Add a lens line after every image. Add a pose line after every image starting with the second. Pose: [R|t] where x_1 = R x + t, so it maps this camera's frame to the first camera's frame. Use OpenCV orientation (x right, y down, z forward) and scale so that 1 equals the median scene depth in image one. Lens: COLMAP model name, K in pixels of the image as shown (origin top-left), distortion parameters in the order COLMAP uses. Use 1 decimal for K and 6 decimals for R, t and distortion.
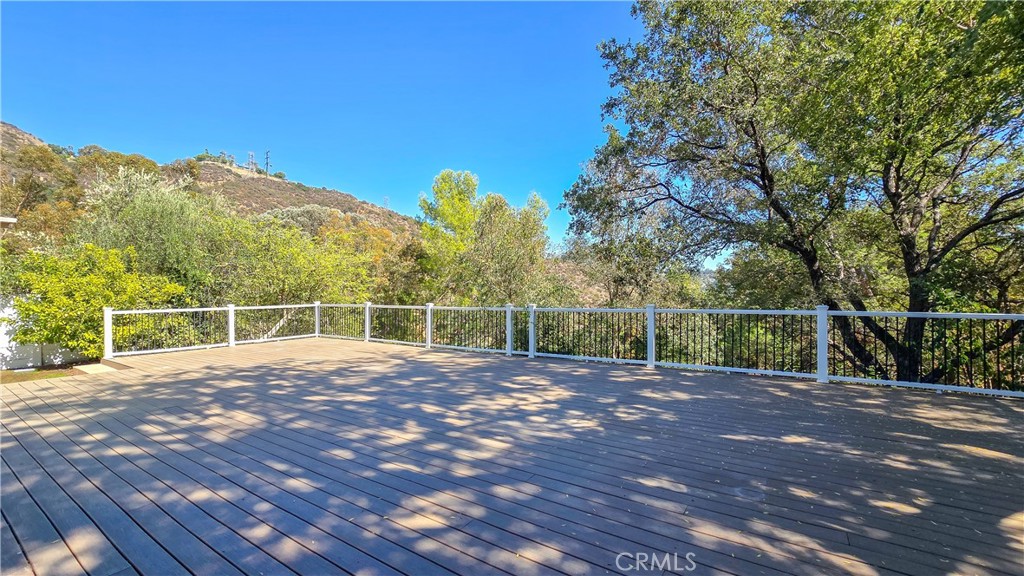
lens RADIAL K [[425.2, 0, 508.7], [0, 425.2, 289.9], [0, 0, 1]] dist [-0.004239, 0.002057]
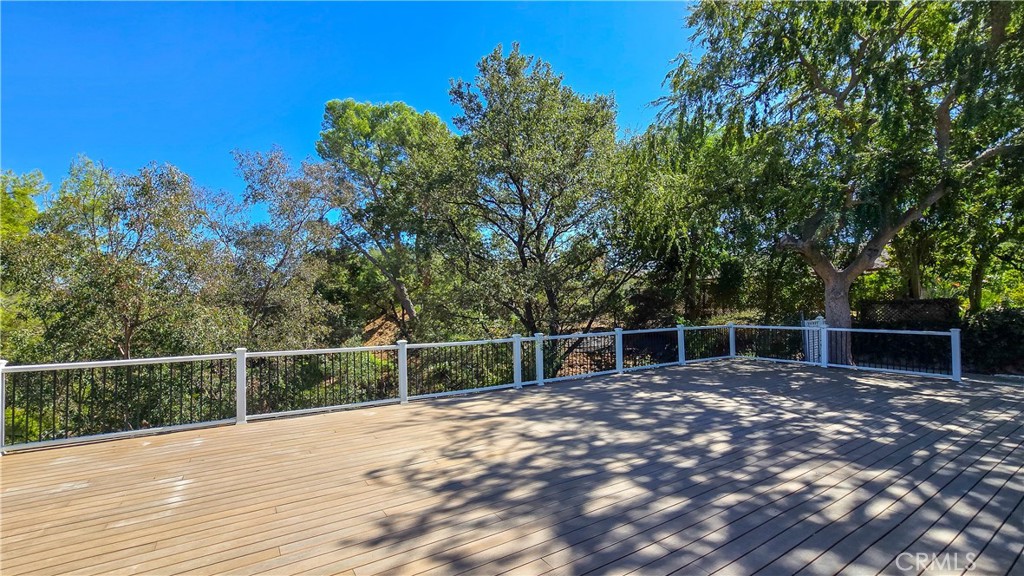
lens RADIAL K [[425.2, 0, 509.3], [0, 425.2, 289.8], [0, 0, 1]] dist [-0.004239, 0.002057]
pose [[0.397078, 0.035796, 0.917087, -1.816277], [0.000124, 0.999237, -0.039056, -0.064726], [-0.917785, 0.015622, 0.396770, 1.269568]]
